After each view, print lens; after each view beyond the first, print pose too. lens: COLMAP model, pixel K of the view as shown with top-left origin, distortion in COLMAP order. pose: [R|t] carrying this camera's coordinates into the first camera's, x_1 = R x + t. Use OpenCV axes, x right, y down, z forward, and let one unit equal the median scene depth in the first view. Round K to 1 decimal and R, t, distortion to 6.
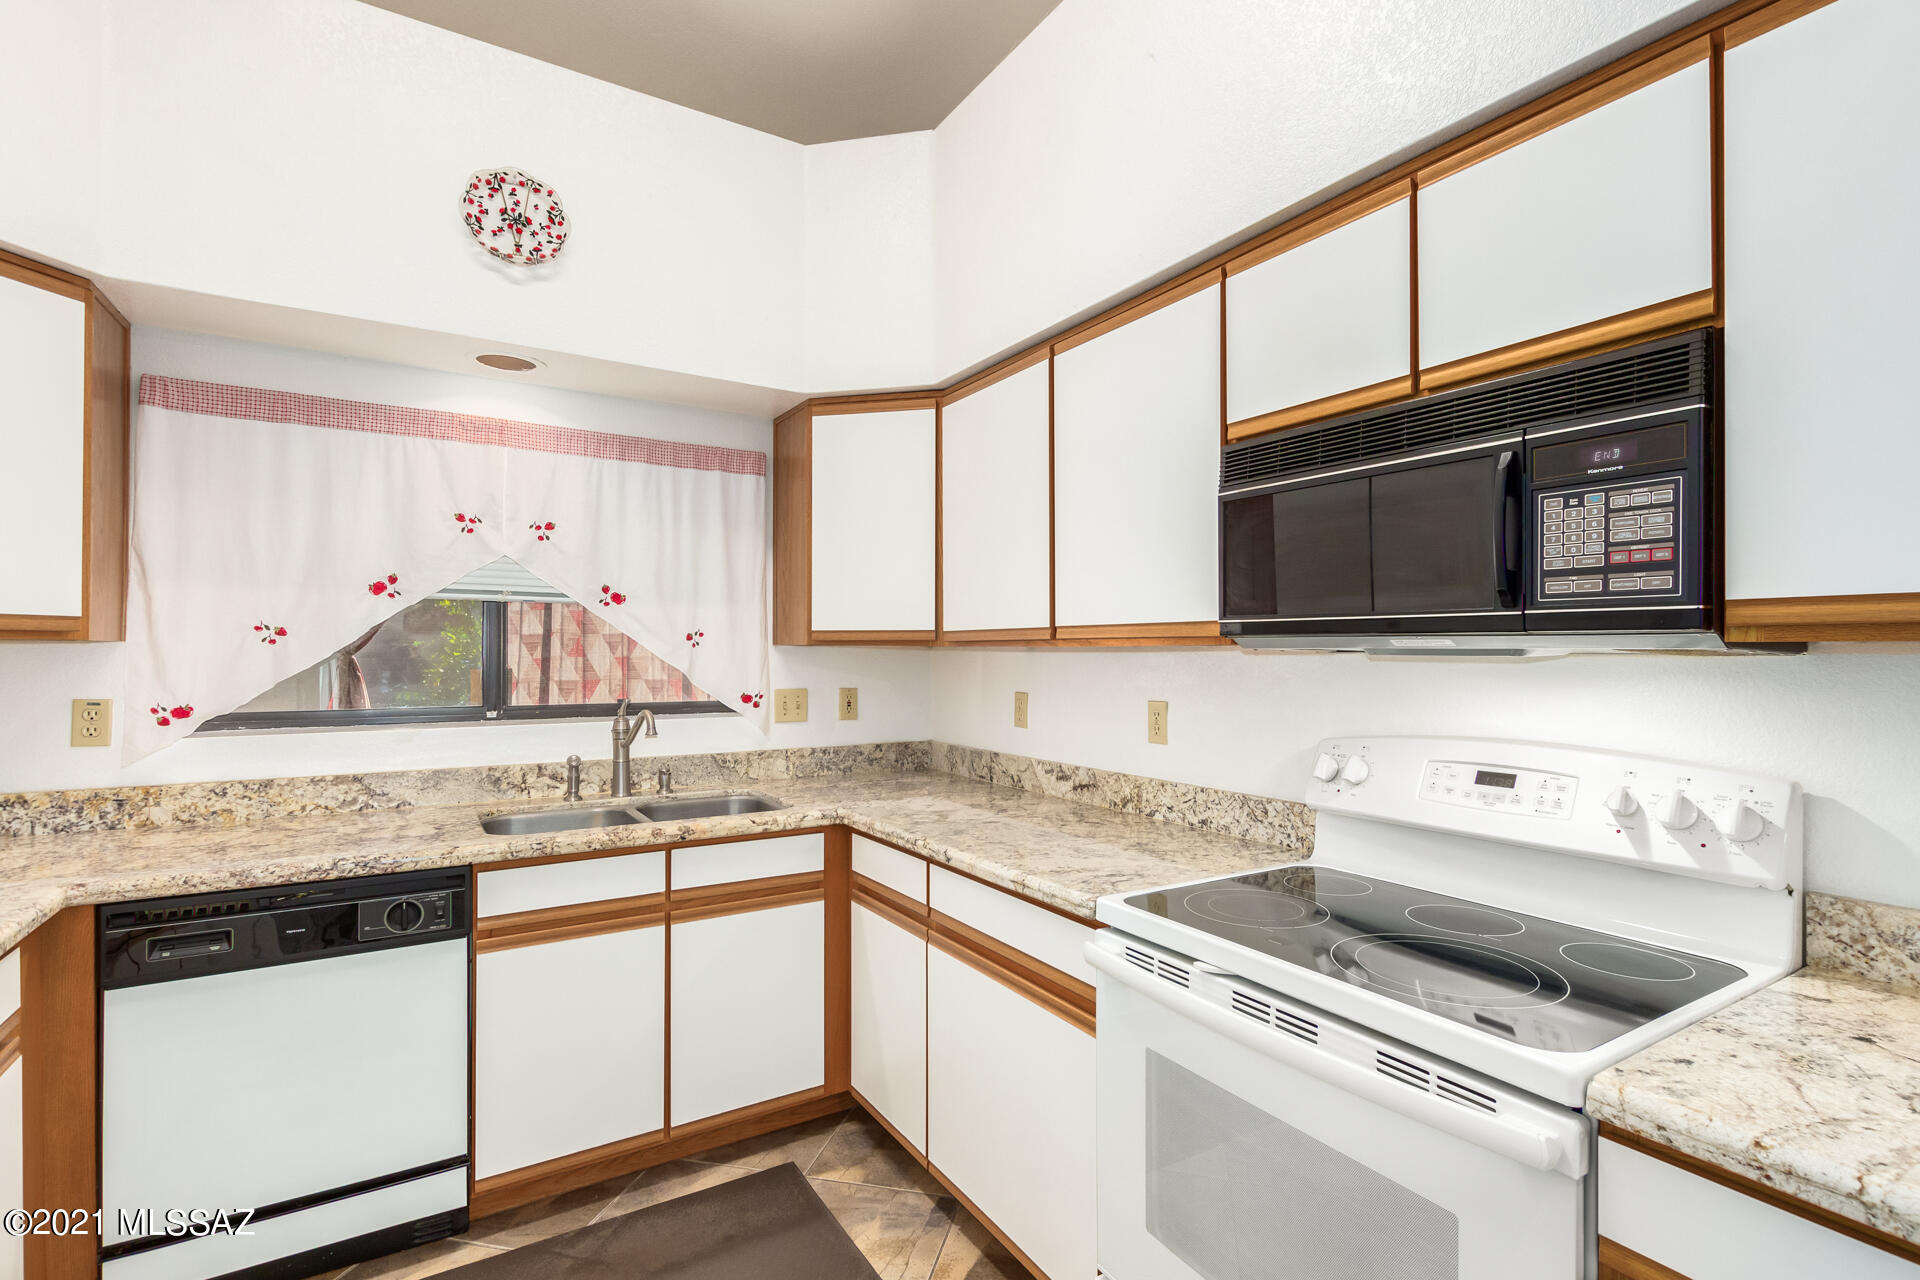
lens RADIAL K [[883.1, 0, 987.9], [0, 883.1, 652.3], [0, 0, 1]] dist [0.005995, -0.000584]
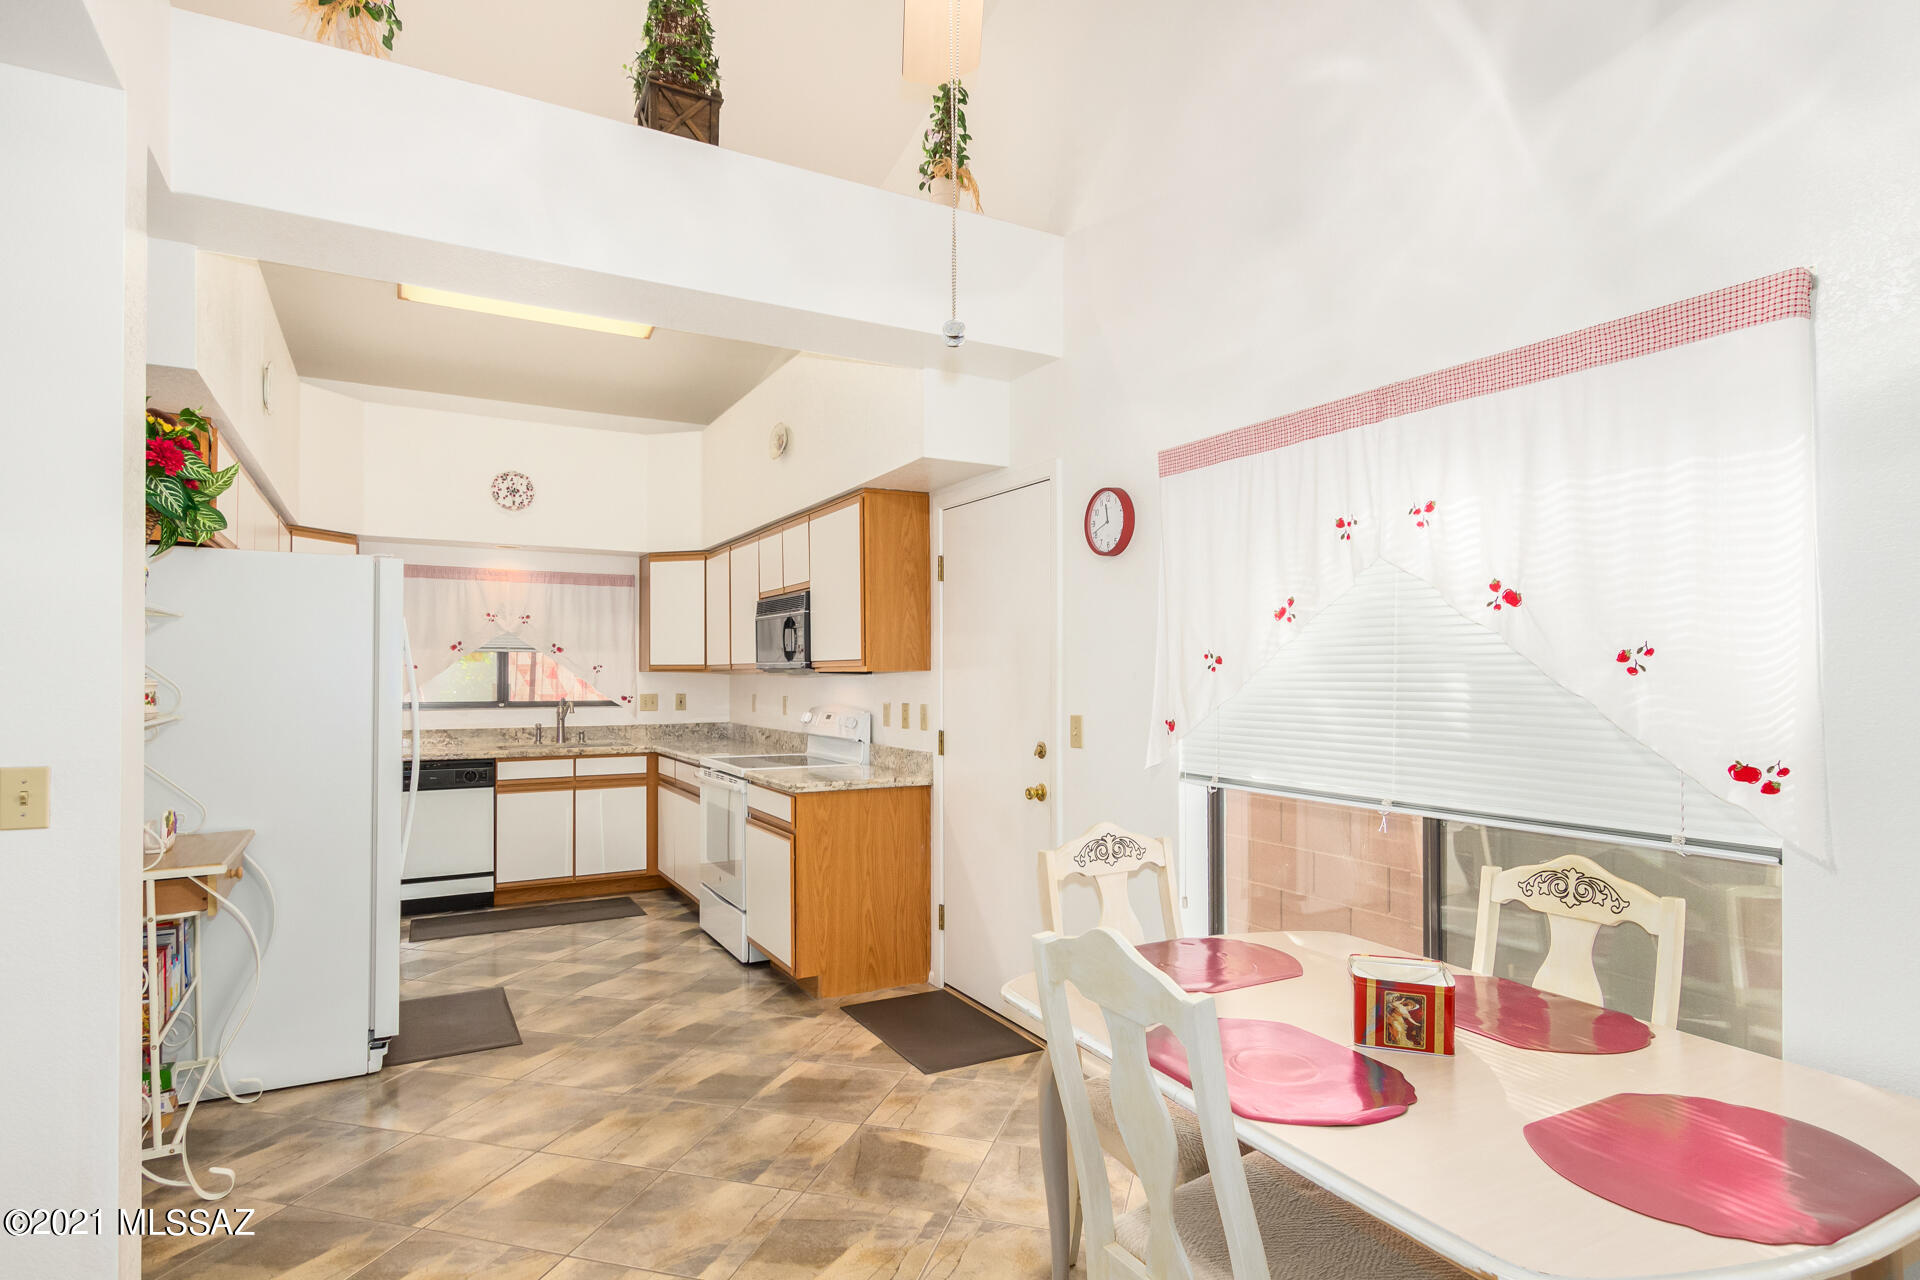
lens RADIAL K [[995.8, 0, 971.2], [0, 995.8, 668.4], [0, 0, 1]] dist [0.002215, 0.000202]
pose [[0.998033, -0.002563, -0.062635, 0.827587], [0.002094, 0.999969, -0.007540, 0.003808], [0.062652, 0.007394, 0.998008, -1.526199]]
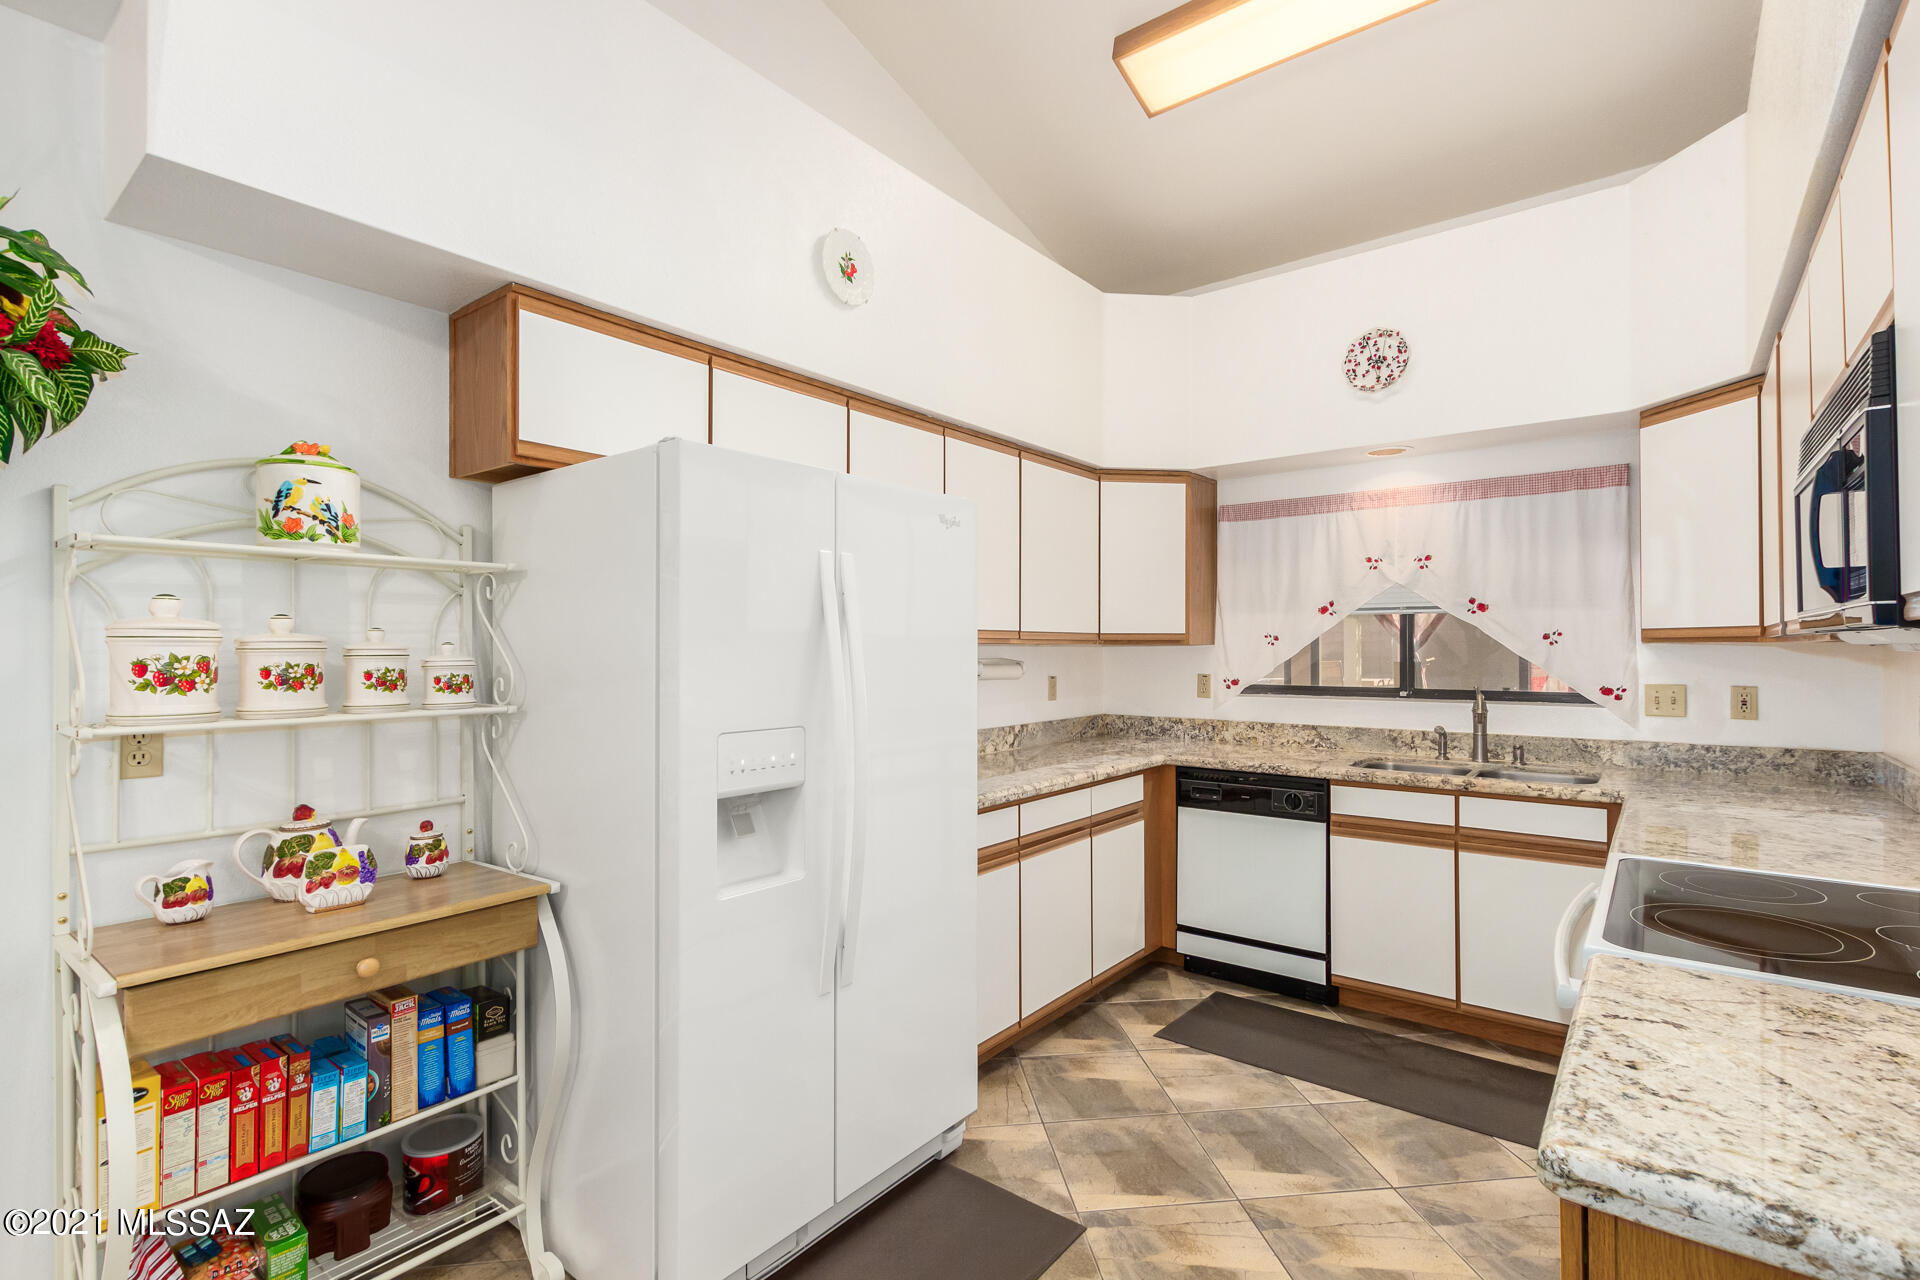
lens RADIAL K [[901.8, 0, 968.4], [0, 901.8, 646.4], [0, 0, 1]] dist [0.010747, -0.000365]
pose [[0.333180, -0.006165, -0.942843, 0.664915], [0.002471, 0.999981, -0.005666, 0.001089], [0.942860, -0.000442, 0.333189, -0.158629]]
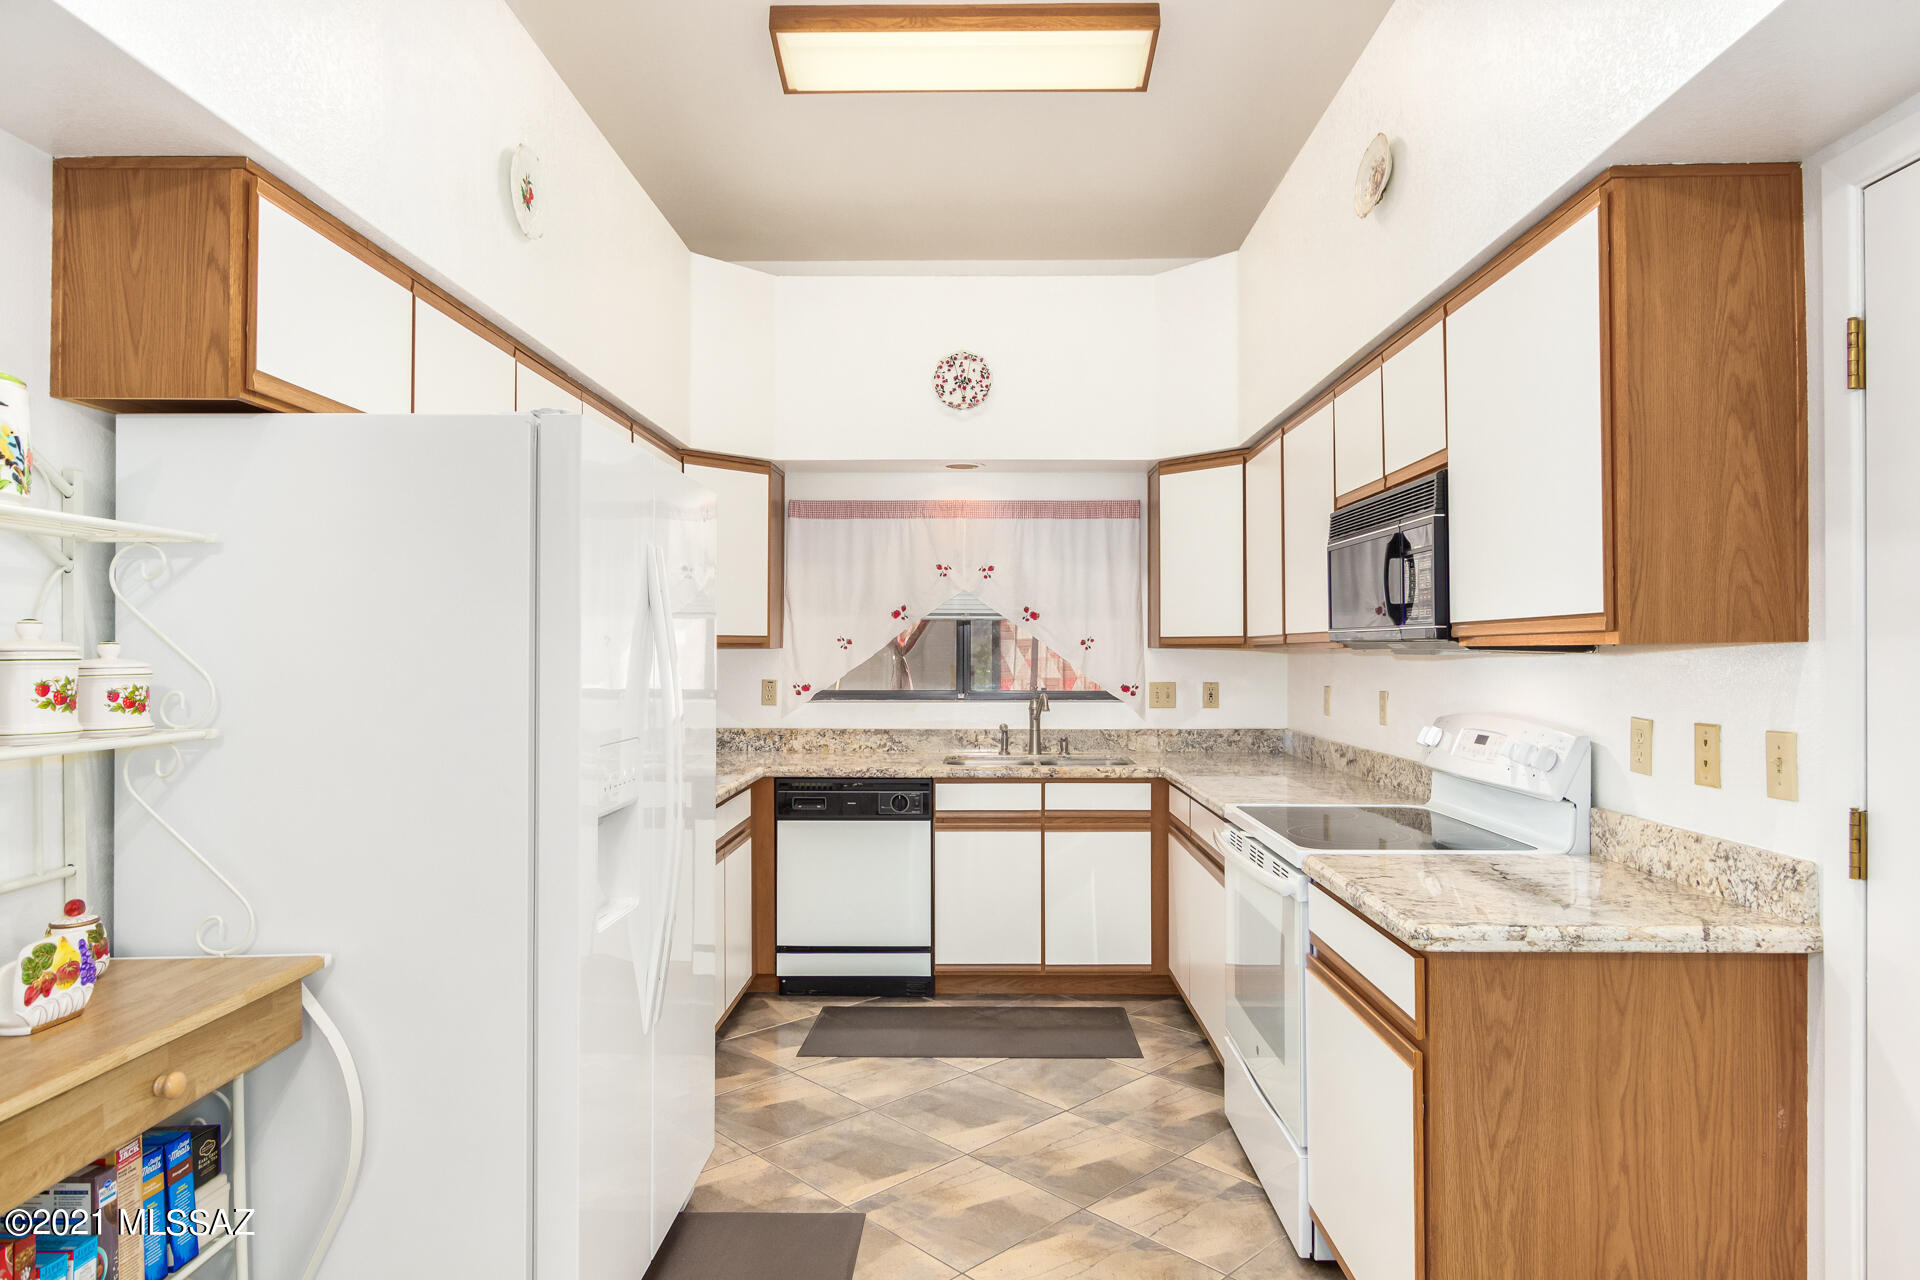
lens RADIAL K [[1112.7, 0, 990.5], [0, 1112.7, 650.4], [0, 0, 1]] dist [-0.001737, 0.001706]
pose [[0.839341, -0.003686, -0.543593, 0.581389], [0.002009, 0.999991, -0.003679, 0.001204], [0.543601, 0.001995, 0.839341, -0.635008]]
